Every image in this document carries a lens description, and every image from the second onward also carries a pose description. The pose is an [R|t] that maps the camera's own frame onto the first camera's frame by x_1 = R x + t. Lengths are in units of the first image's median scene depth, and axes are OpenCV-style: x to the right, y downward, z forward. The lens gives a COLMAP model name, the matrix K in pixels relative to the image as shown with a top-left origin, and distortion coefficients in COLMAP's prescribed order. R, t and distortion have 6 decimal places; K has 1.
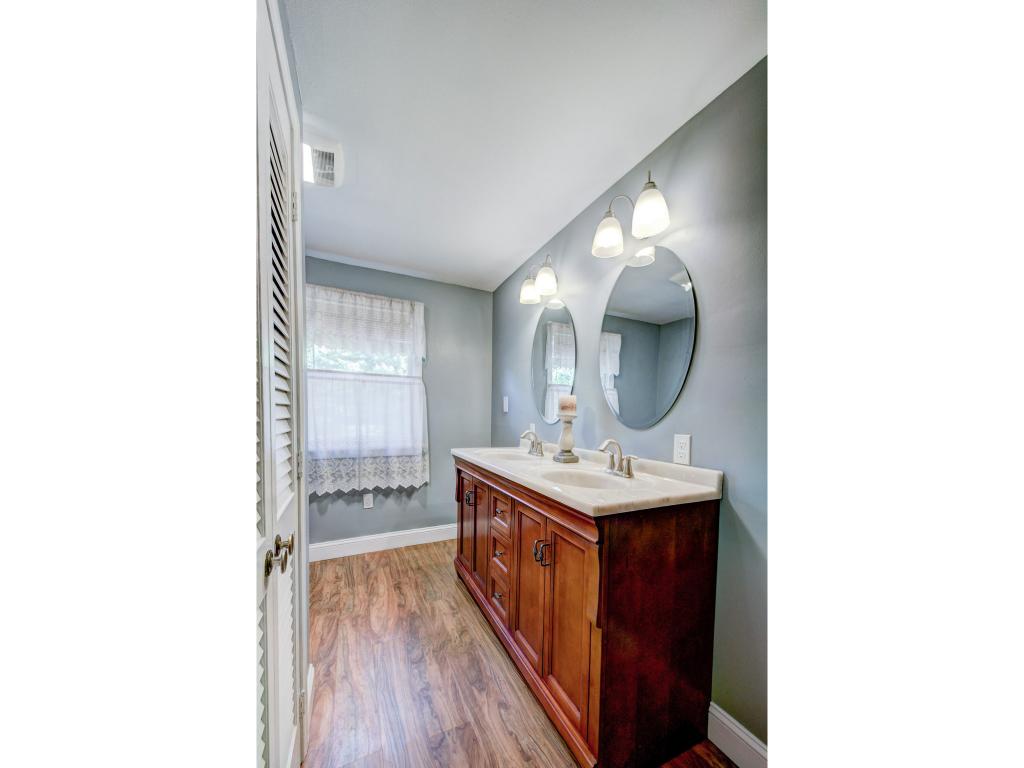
lens RADIAL K [[364.5, 0, 542.8], [0, 364.5, 431.0], [0, 0, 1]] dist [0.012333, -0.008270]
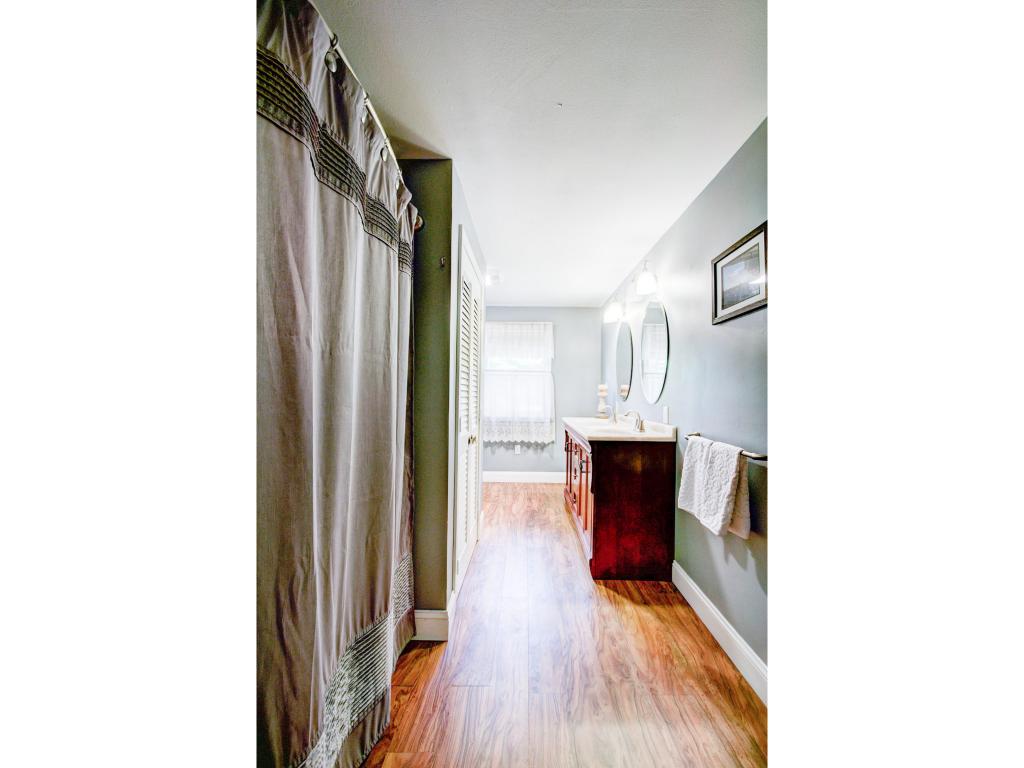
lens RADIAL K [[450.1, 0, 512.7], [0, 450.1, 391.8], [0, 0, 1]] dist [0.018689, -0.019370]
pose [[0.861528, -0.005696, -0.507678, 0.551702], [-0.022379, 0.998539, -0.049181, 0.040386], [0.507217, 0.053732, 0.860142, -0.784248]]
